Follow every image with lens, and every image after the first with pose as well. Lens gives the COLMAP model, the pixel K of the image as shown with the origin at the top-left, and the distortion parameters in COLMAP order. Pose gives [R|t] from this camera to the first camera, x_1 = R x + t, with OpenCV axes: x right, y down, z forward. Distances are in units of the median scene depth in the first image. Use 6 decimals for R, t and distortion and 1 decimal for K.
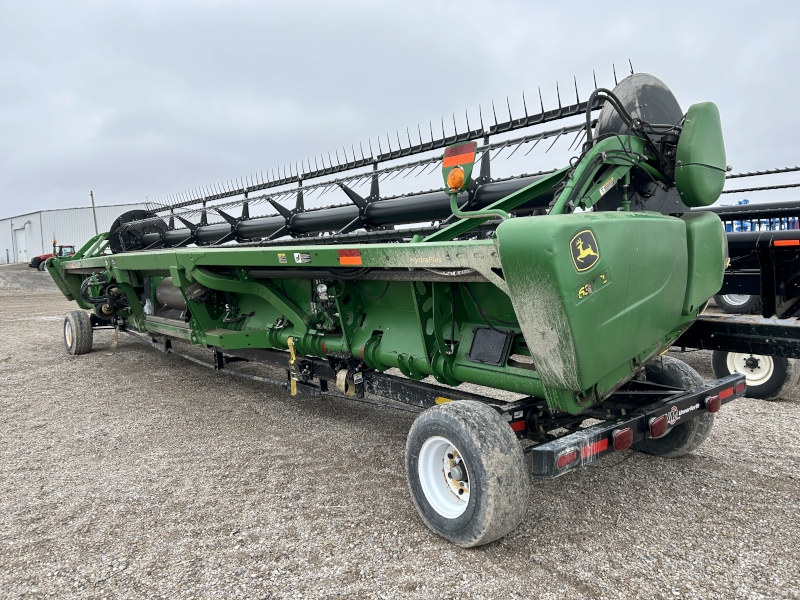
lens RADIAL K [[599.9, 0, 400.0], [0, 599.9, 300.0], [0, 0, 1]] dist [0.000122, -0.000755]
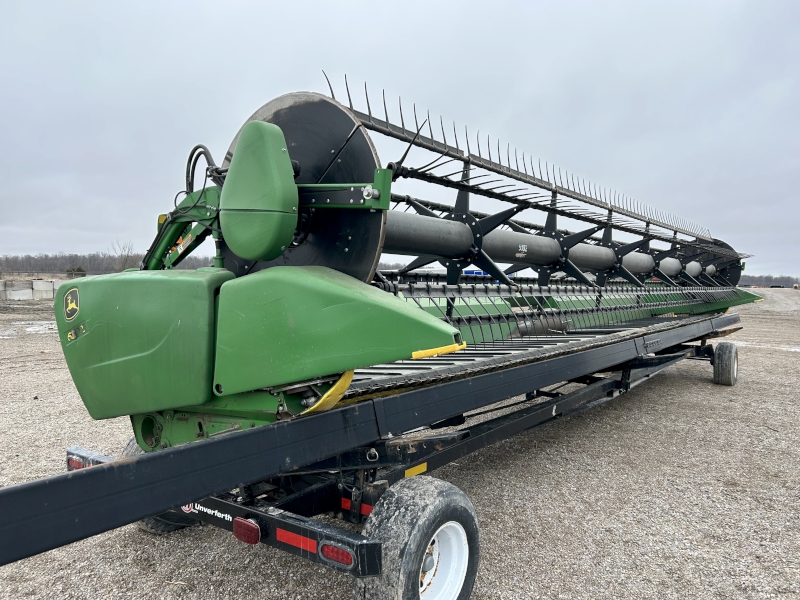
lens RADIAL K [[599.9, 0, 400.0], [0, 599.9, 300.0], [0, 0, 1]] dist [0.000122, -0.000755]
pose [[0.272704, 0.057046, -0.960405, 1.739189], [-0.095319, 0.994931, 0.032031, -0.200376], [0.957365, 0.082810, 0.276759, 1.322635]]
